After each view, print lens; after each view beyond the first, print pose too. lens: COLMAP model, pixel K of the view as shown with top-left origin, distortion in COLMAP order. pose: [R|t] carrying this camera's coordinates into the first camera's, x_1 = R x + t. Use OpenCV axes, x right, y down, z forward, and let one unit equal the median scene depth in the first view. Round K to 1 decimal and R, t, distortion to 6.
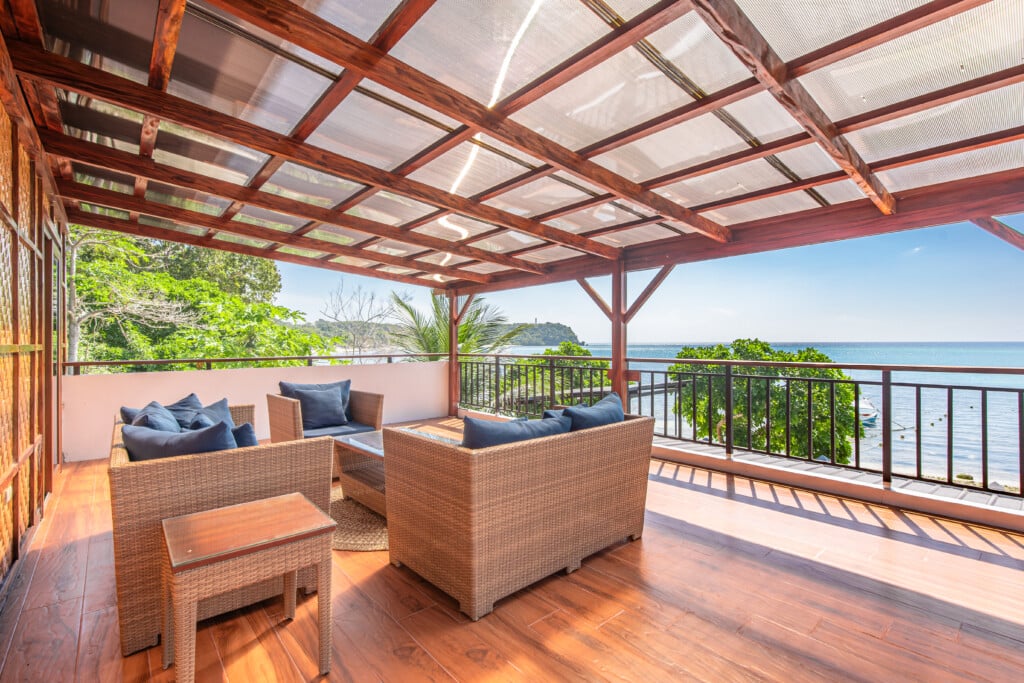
lens RADIAL K [[459.1, 0, 520.0], [0, 459.1, 340.4], [0, 0, 1]] dist [0.000117, -0.000017]
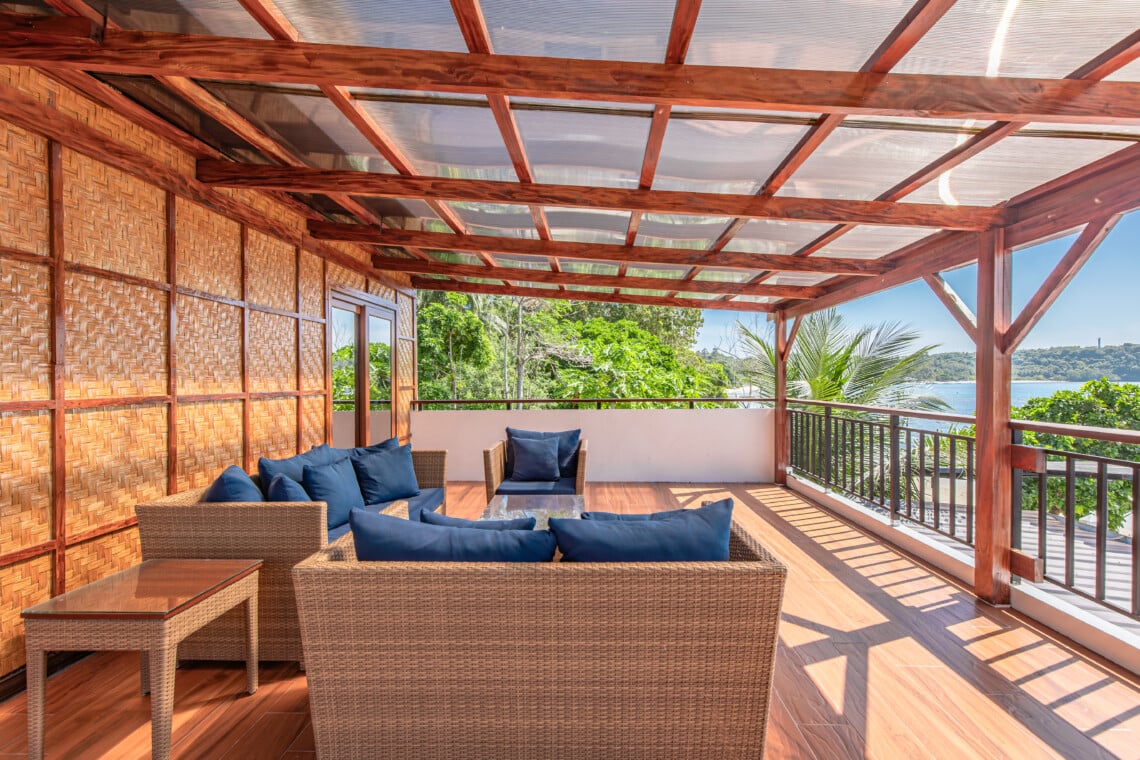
lens RADIAL K [[511.1, 0, 578.9], [0, 511.1, 378.8], [0, 0, 1]] dist [0.000117, -0.000017]
pose [[0.724153, -0.000579, -0.689639, 0.273837], [0.005557, 0.999972, 0.004995, -0.014251], [0.689617, -0.007449, 0.724136, 0.273538]]
